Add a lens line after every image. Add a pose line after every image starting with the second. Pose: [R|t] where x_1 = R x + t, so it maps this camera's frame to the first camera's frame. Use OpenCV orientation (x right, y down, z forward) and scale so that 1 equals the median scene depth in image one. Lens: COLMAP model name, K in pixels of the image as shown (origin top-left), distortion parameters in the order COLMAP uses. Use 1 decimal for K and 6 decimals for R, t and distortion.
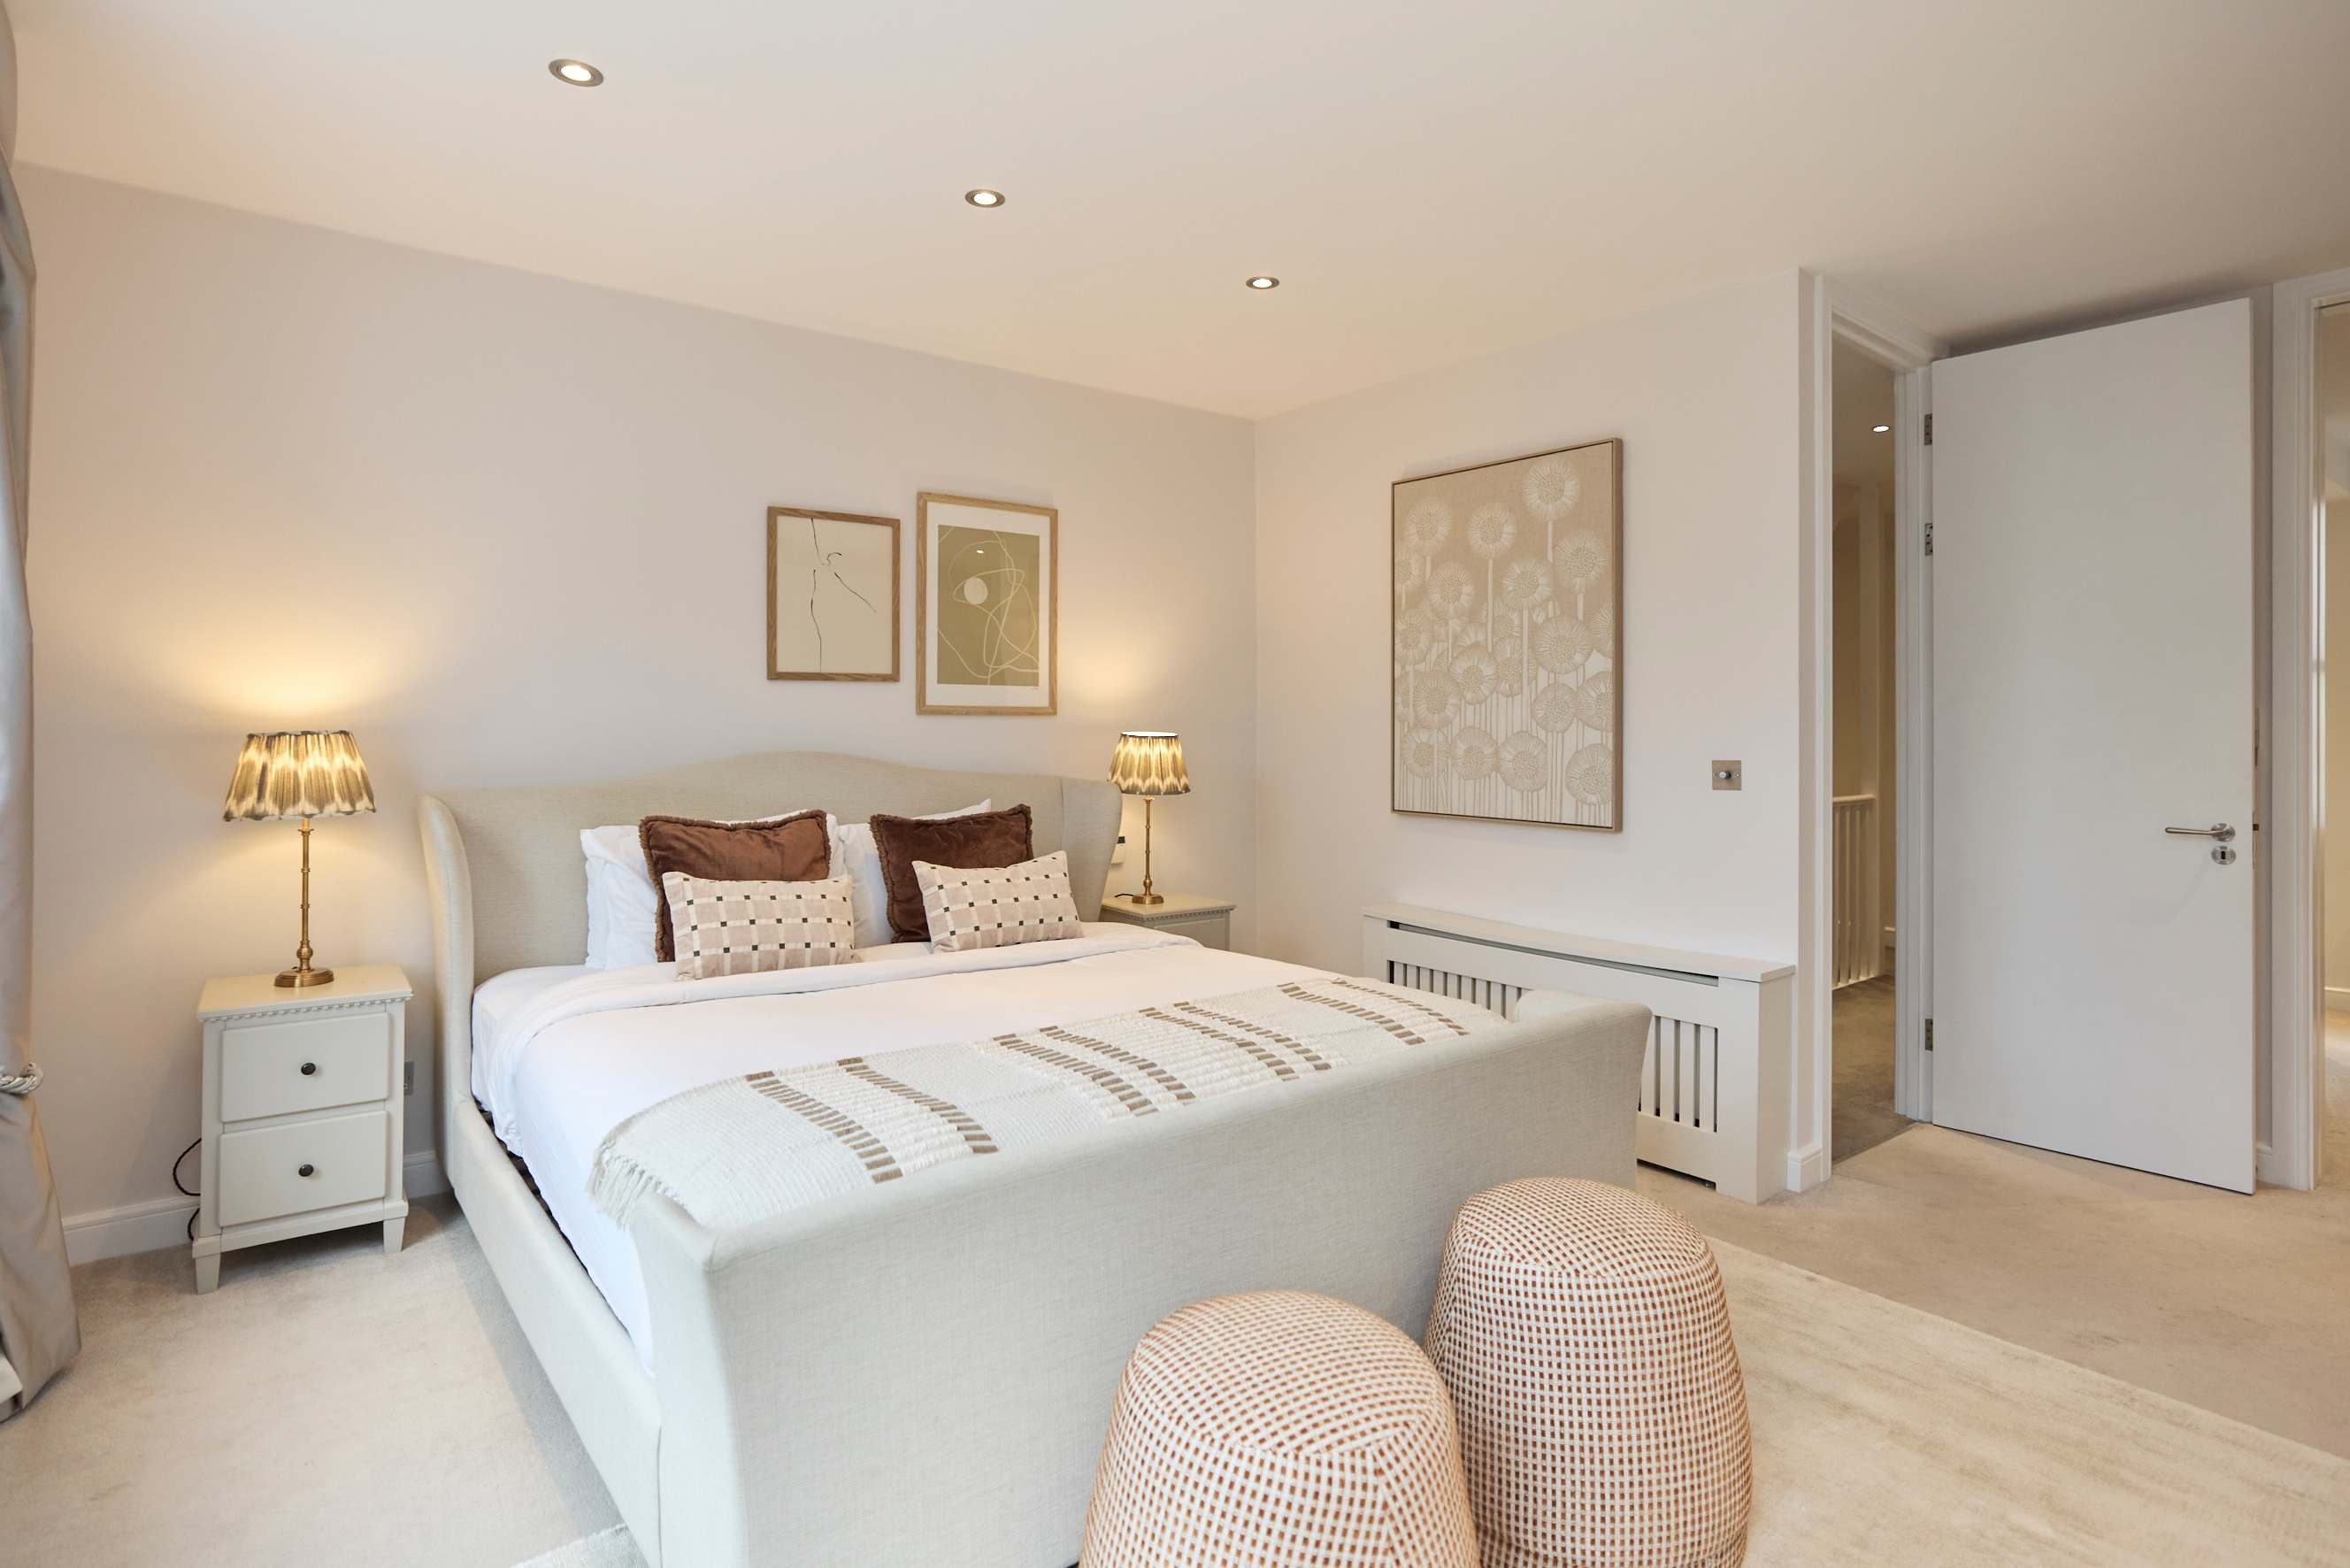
lens RADIAL K [[1209.9, 0, 1140.1], [0, 1209.9, 740.4], [0, 0, 1]] dist [-0.024526, 0.000596]
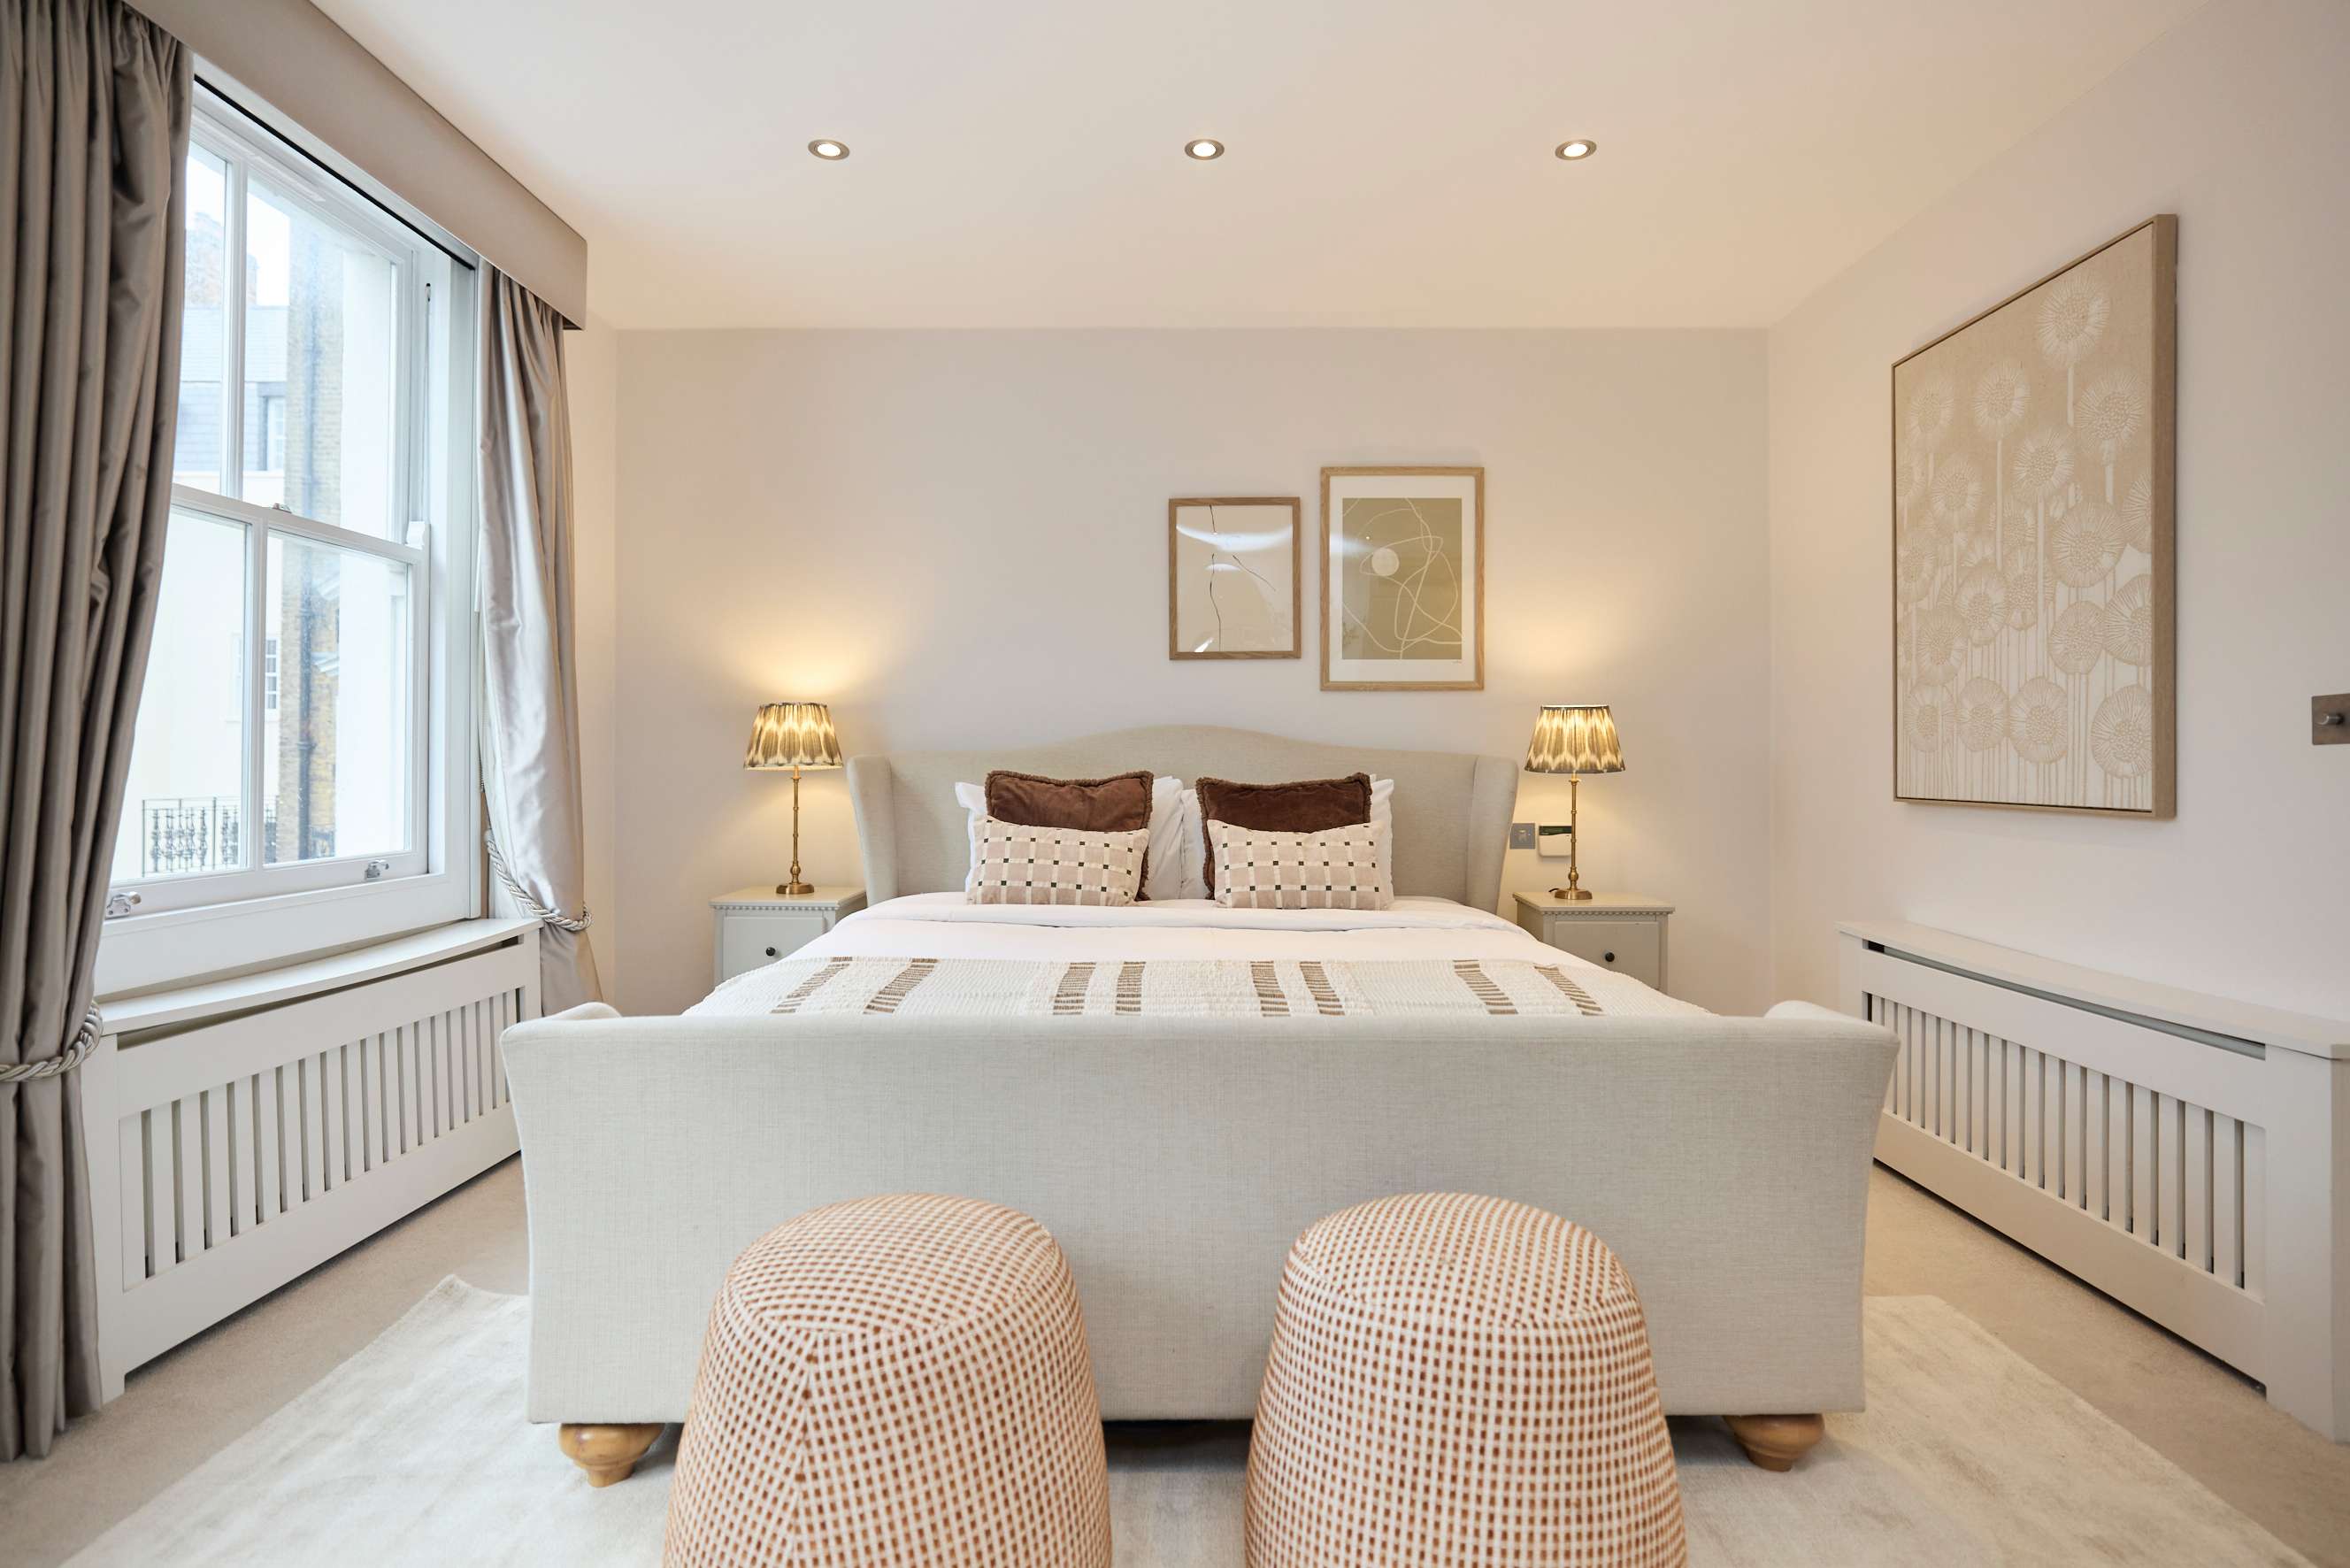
lens RADIAL K [[1194.6, 0, 1175.0], [0, 1194.6, 784.0], [0, 0, 1]] dist [-0.026793, 0.018397]
pose [[0.794278, 0.008223, -0.607499, 0.333550], [-0.006704, 0.999966, 0.004770, 0.053822], [0.607518, 0.000284, 0.794306, 0.149582]]
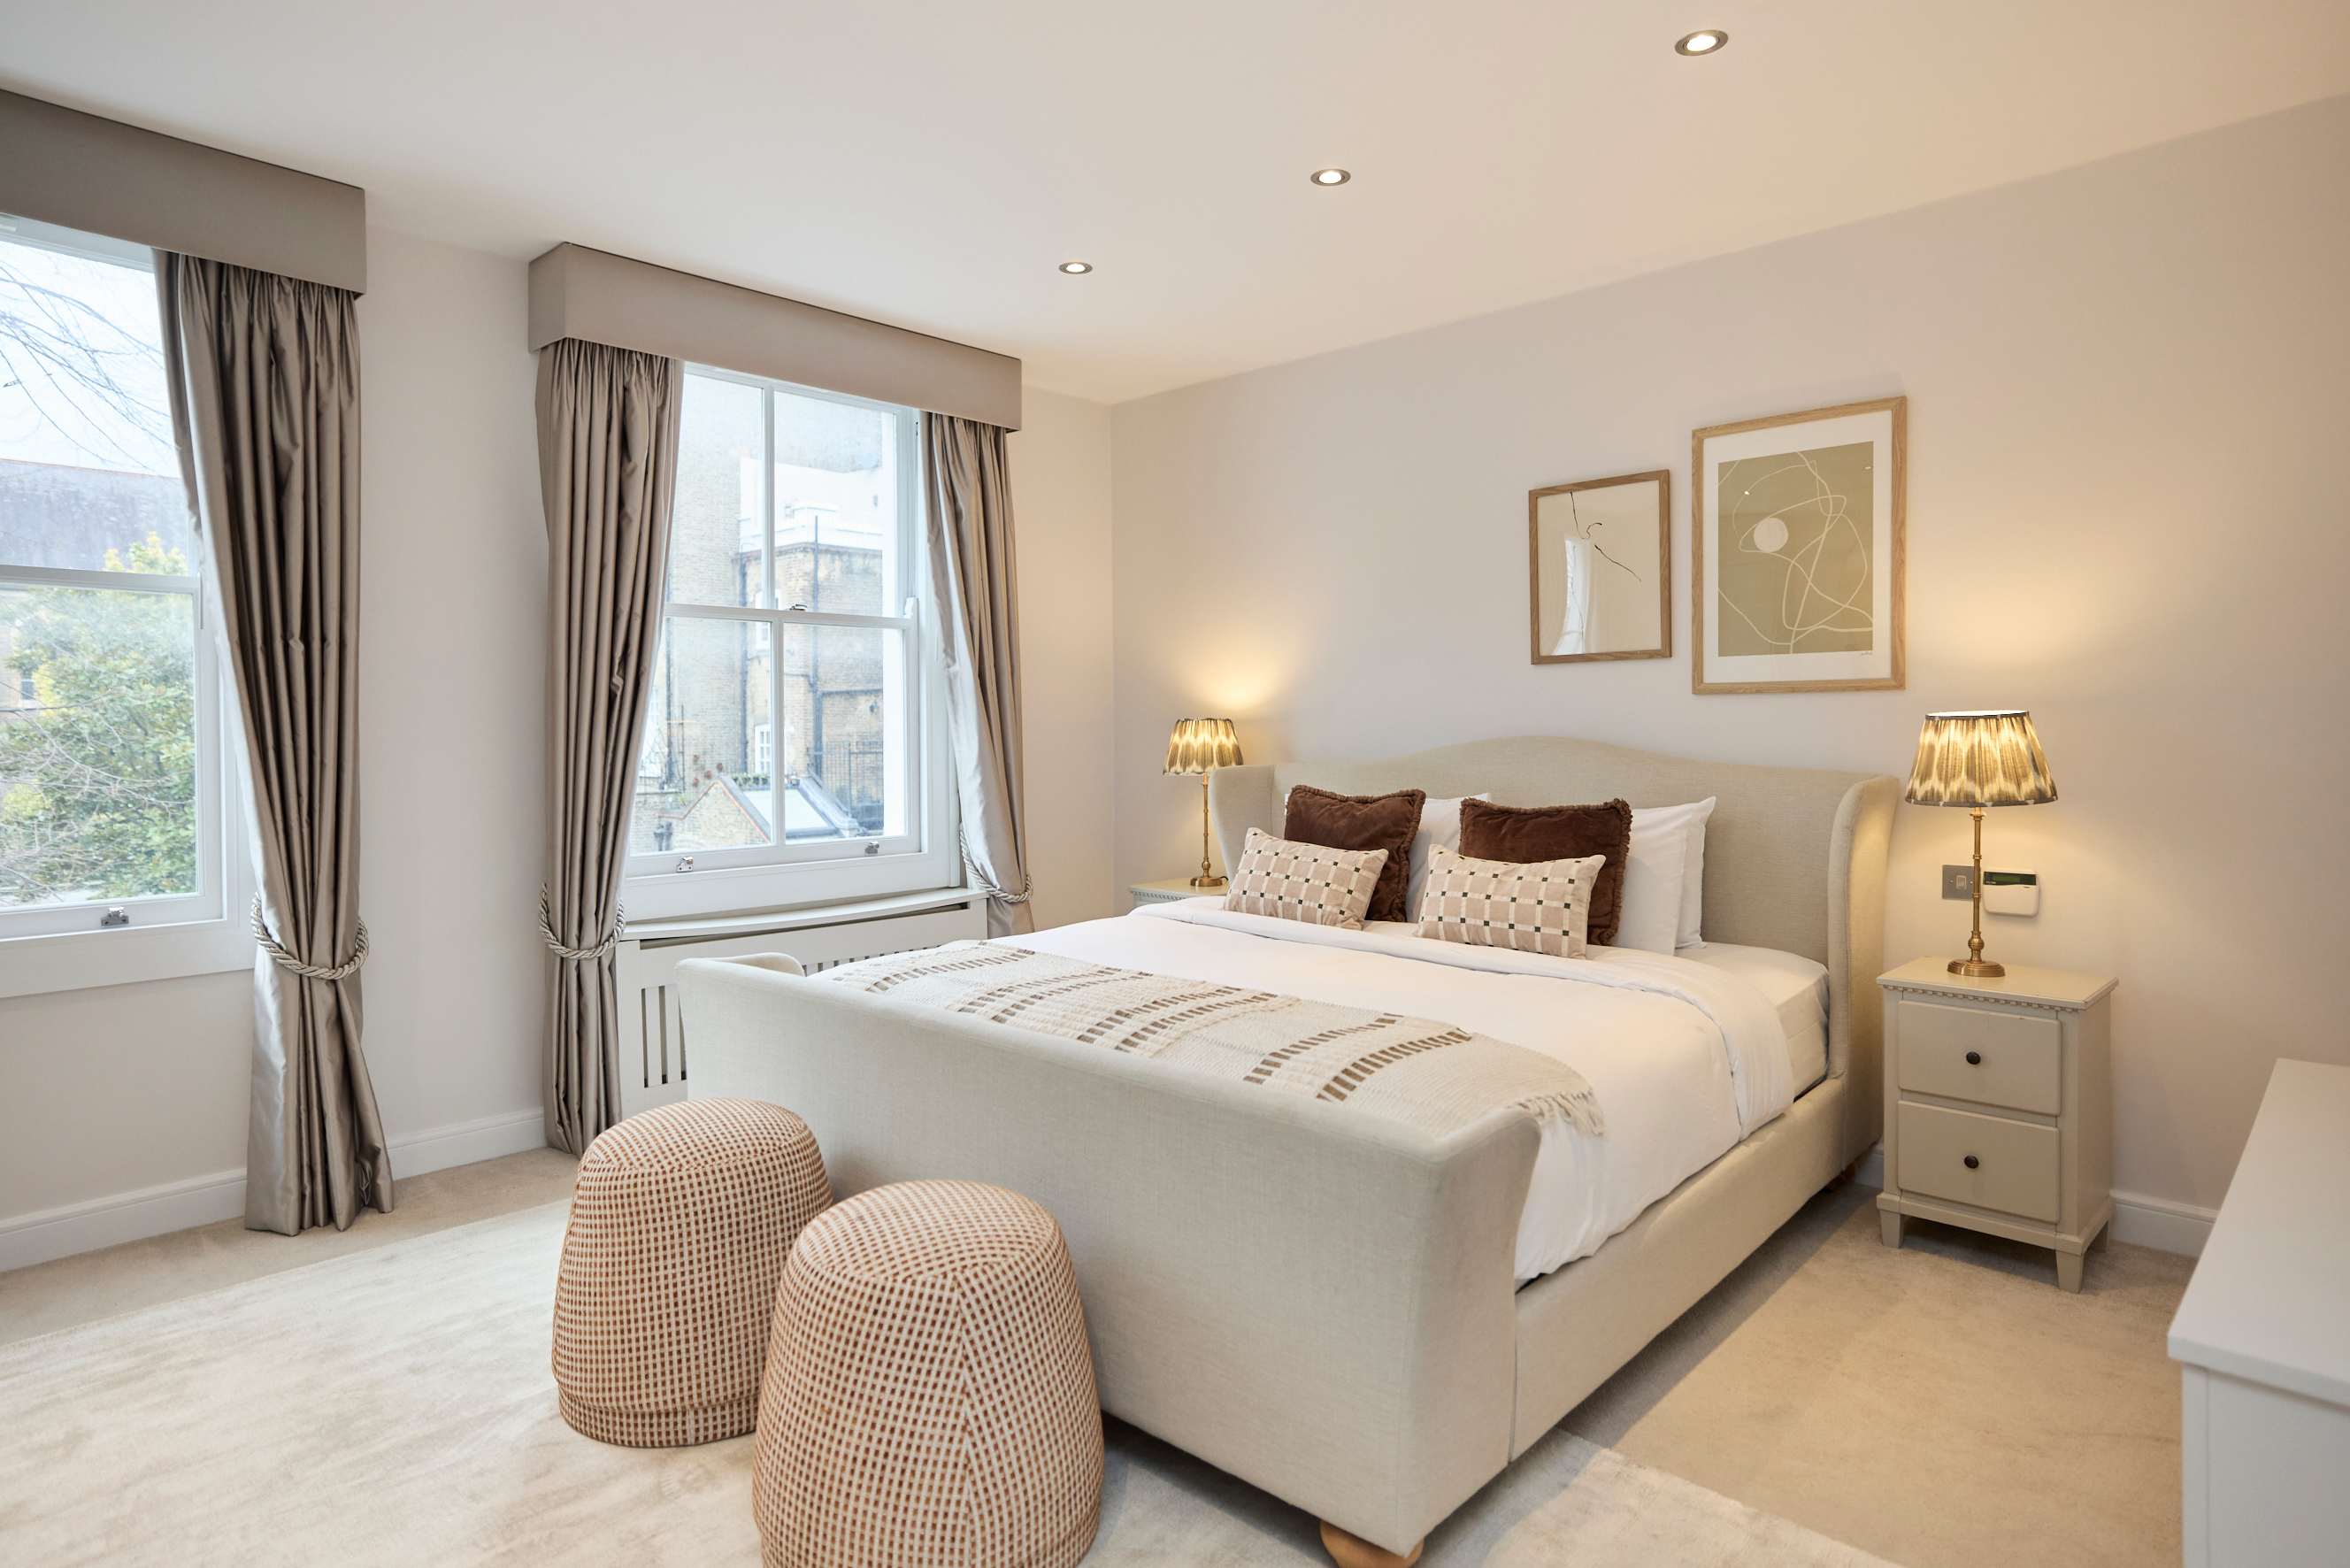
lens RADIAL K [[1267.2, 0, 1175.0], [0, 1267.2, 784.0], [0, 0, 1]] dist [-0.016551, -0.000076]
pose [[0.179554, 0.036179, -0.983083, 0.651043], [-0.008734, 0.999343, 0.035182, 0.013845], [0.983709, 0.002269, 0.179752, 0.503579]]
